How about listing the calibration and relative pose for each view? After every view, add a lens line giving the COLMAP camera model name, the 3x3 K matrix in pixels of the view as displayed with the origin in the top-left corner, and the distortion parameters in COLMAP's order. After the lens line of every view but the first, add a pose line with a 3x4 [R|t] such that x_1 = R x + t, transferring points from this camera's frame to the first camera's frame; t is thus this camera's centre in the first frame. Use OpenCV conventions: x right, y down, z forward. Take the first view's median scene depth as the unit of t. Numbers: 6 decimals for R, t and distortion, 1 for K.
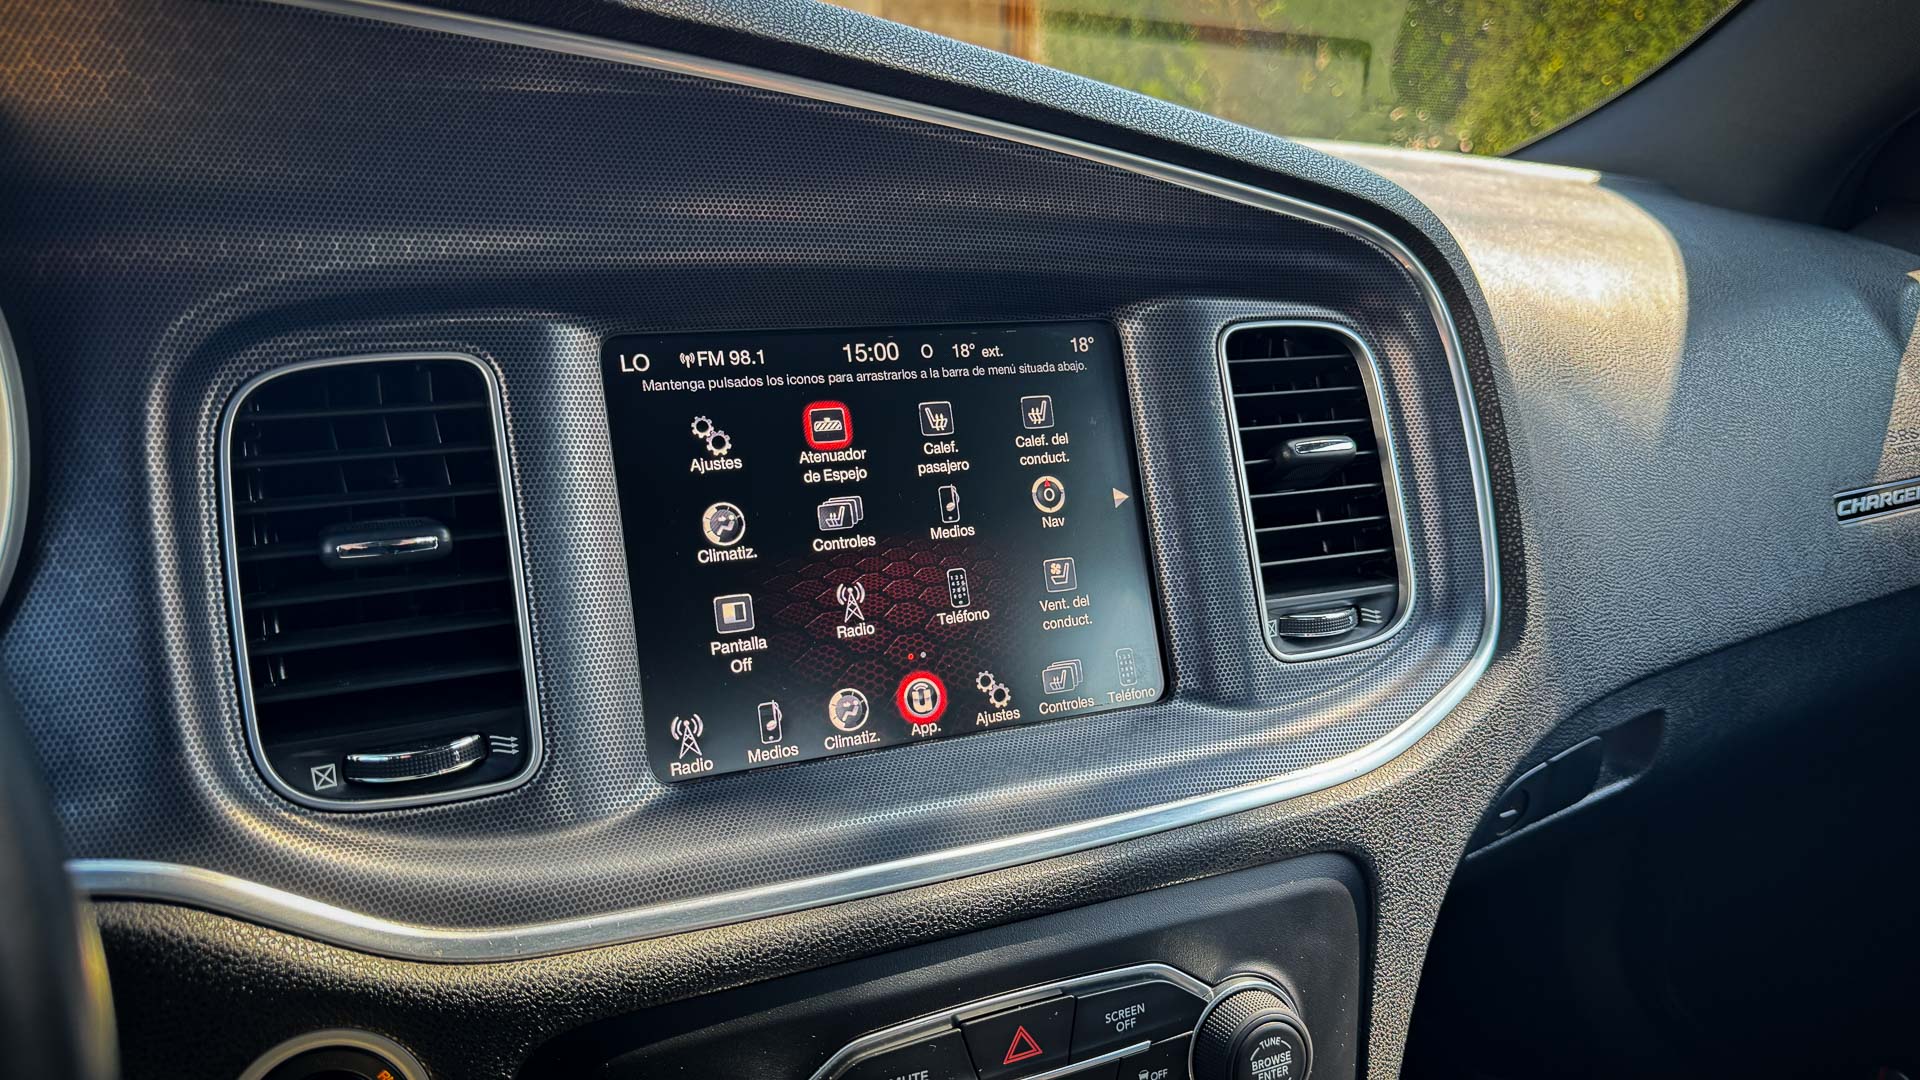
lens RADIAL K [[1333.8, 0, 952.6], [0, 1333.8, 572.4], [0, 0, 1]] dist [0.044040, -0.029275]
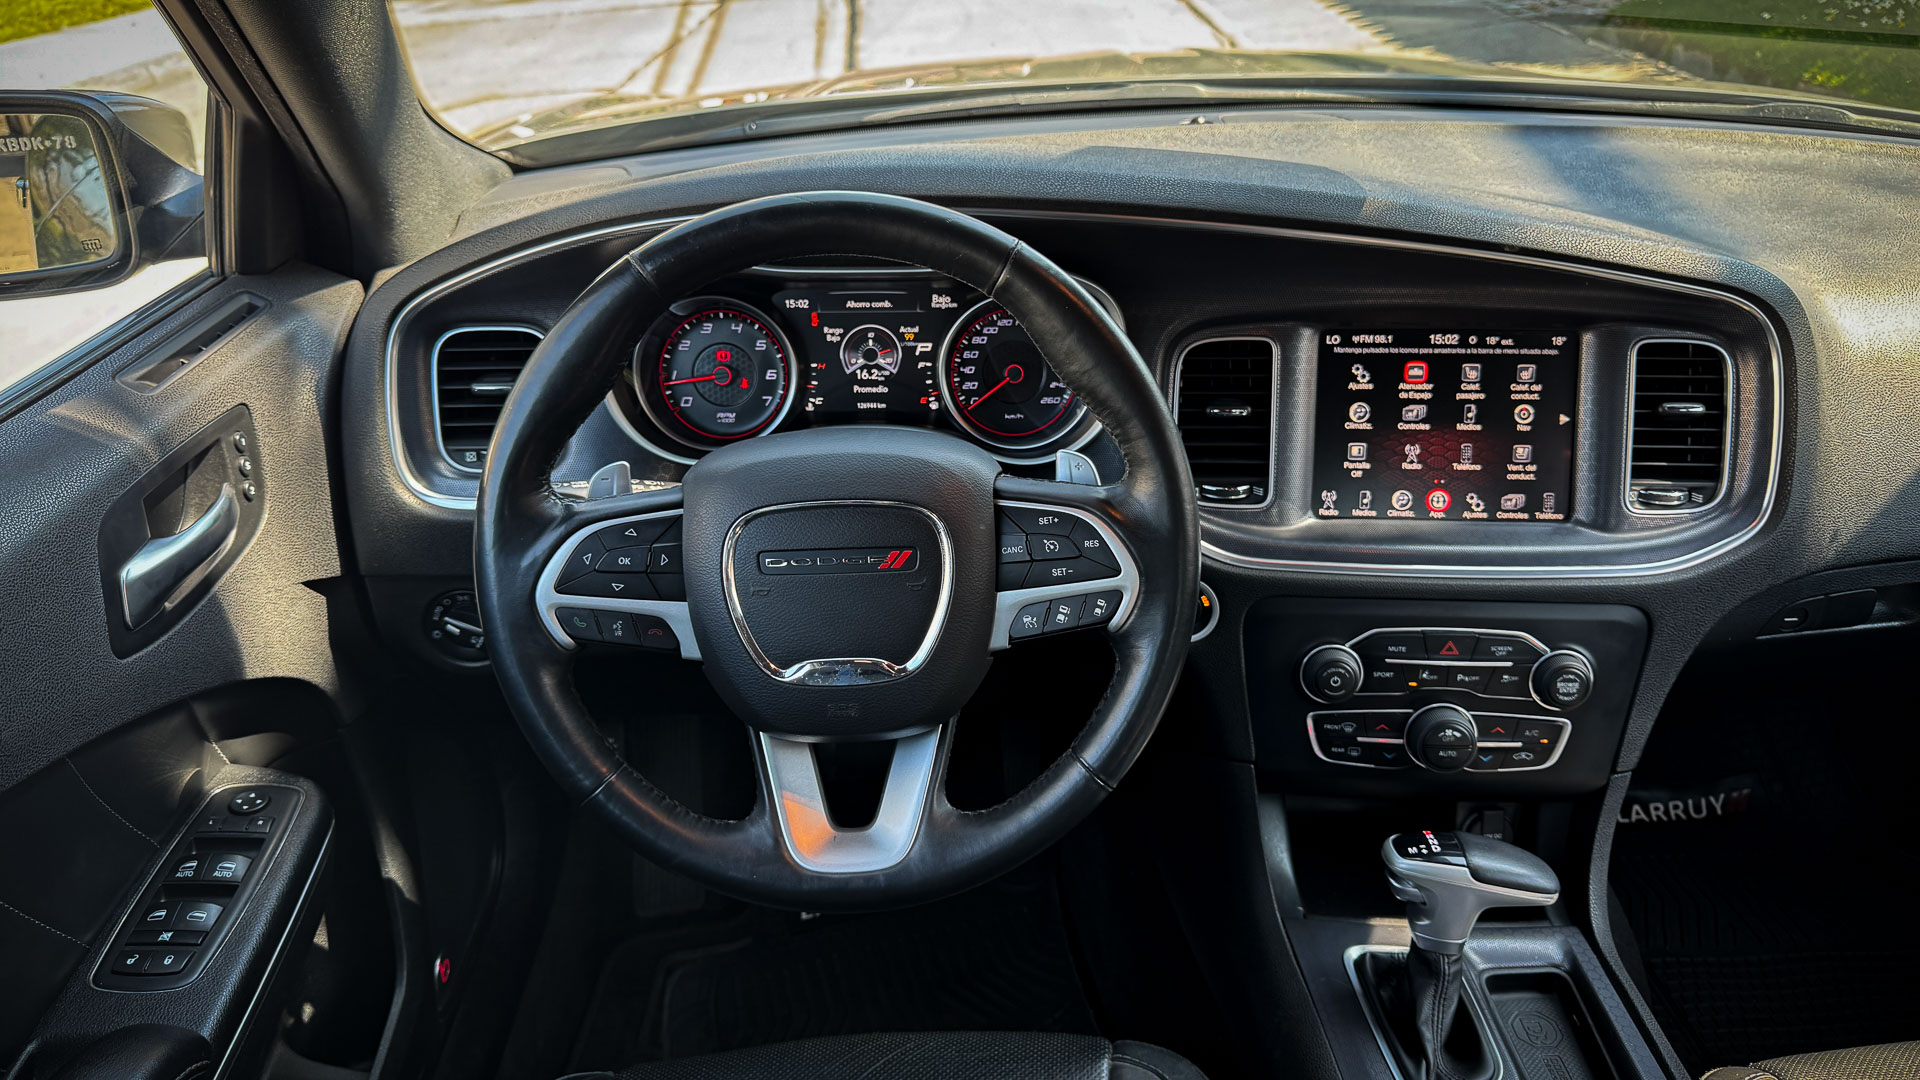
lens RADIAL K [[1515.9, 0, 939.0], [0, 1515.9, 539.3], [0, 0, 1]] dist [0.050785, -0.071896]
pose [[0.886040, 0.189768, -0.422990, 0.322728], [-0.110181, 0.972441, 0.205474, -0.269594], [0.450325, -0.135453, 0.882530, -1.602299]]
